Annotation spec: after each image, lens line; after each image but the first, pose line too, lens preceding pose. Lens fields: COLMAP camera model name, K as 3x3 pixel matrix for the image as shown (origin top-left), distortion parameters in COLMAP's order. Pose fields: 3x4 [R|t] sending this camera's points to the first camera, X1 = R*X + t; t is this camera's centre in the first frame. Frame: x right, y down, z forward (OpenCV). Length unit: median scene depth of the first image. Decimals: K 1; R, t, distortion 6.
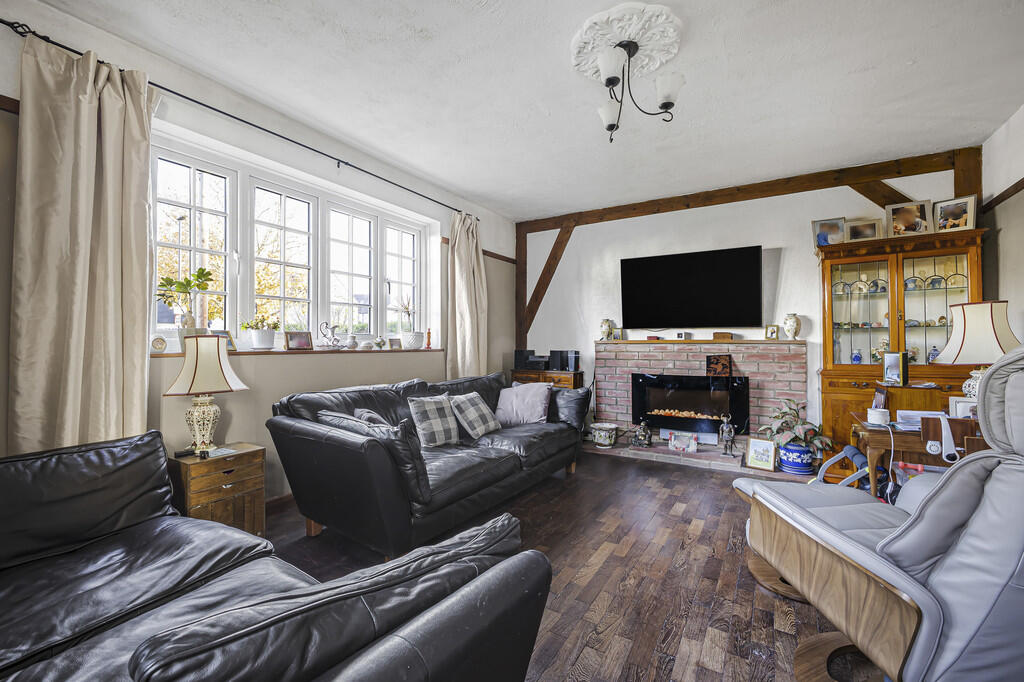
lens RADIAL K [[444.4, 0, 511.8], [0, 444.4, 339.3], [0, 0, 1]] dist [0.012522, 0.000514]
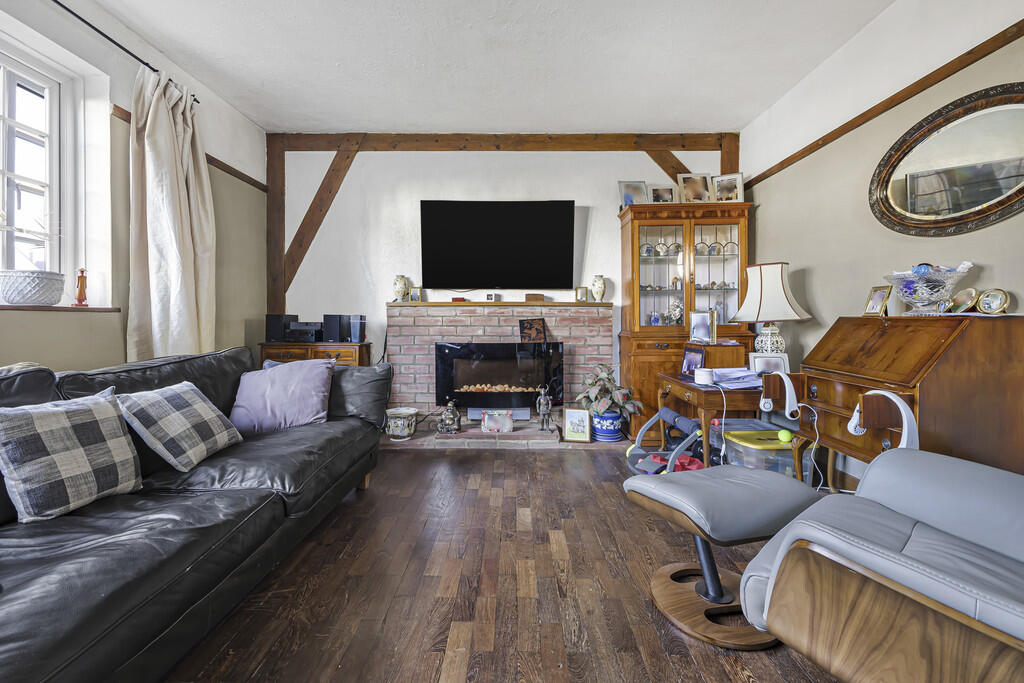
lens RADIAL K [[419.5, 0, 509.2], [0, 419.5, 321.9], [0, 0, 1]] dist [0.008784, -0.001480]
pose [[0.857661, -0.002128, 0.514211, -0.006925], [-0.004494, 0.999922, 0.011634, 0.033578], [-0.514196, -0.012289, 0.857585, 0.323712]]
